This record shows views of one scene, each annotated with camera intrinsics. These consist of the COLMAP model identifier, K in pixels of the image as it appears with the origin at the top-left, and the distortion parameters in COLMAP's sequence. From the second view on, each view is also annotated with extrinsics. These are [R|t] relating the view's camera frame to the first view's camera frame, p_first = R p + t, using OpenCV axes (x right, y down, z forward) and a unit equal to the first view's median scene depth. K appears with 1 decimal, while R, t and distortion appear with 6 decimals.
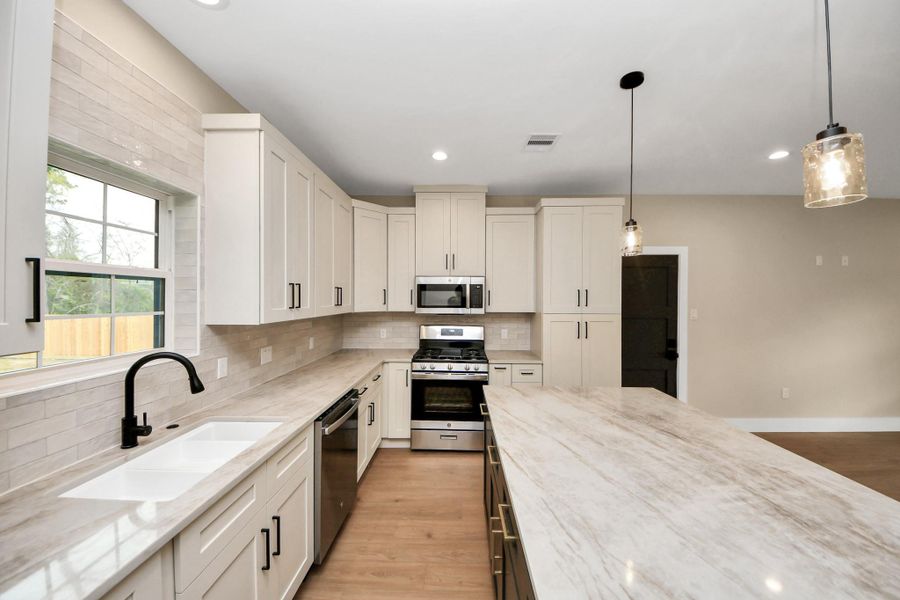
lens RADIAL K [[312.1, 0, 450.0], [0, 312.1, 300.0], [0, 0, 1]] dist [-0.000109, 0.000069]
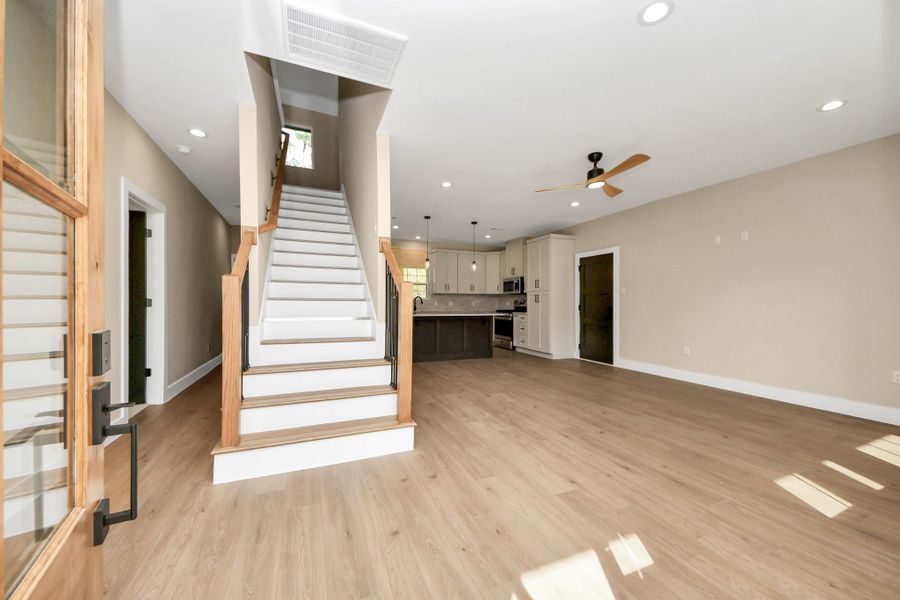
lens RADIAL K [[312.1, 0, 450.0], [0, 312.1, 300.0], [0, 0, 1]] dist [-0.000109, 0.000069]
pose [[0.421159, -0.009980, -0.906932, 1.922517], [-0.002721, 0.999921, -0.012267, 0.121196], [0.906983, 0.007635, 0.421099, -0.411971]]
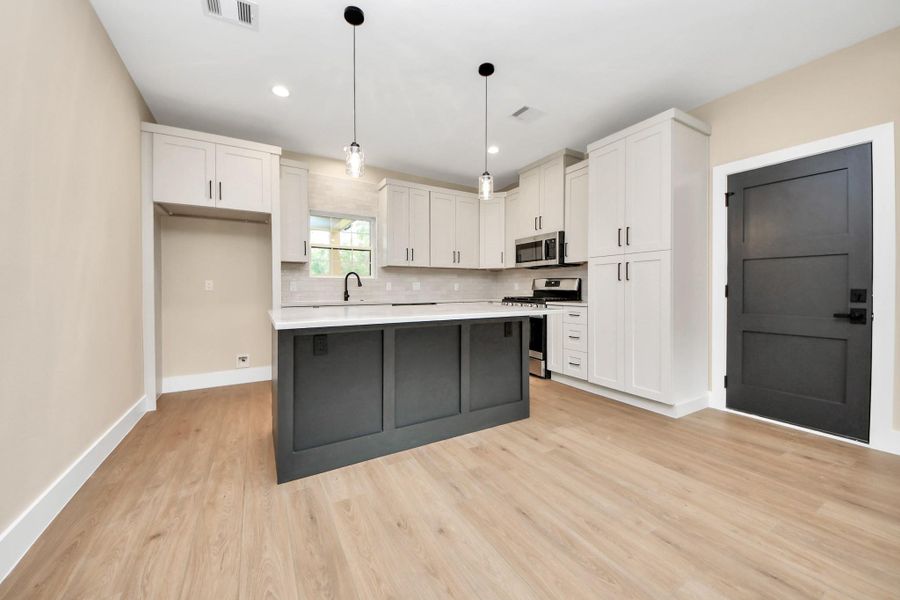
lens RADIAL K [[312.1, 0, 450.0], [0, 312.1, 300.0], [0, 0, 1]] dist [-0.000109, 0.000069]
pose [[0.544231, 0.026316, -0.838523, 0.838498], [0.008683, 0.999278, 0.036997, 0.127981], [0.838890, -0.027415, 0.543609, 0.047053]]
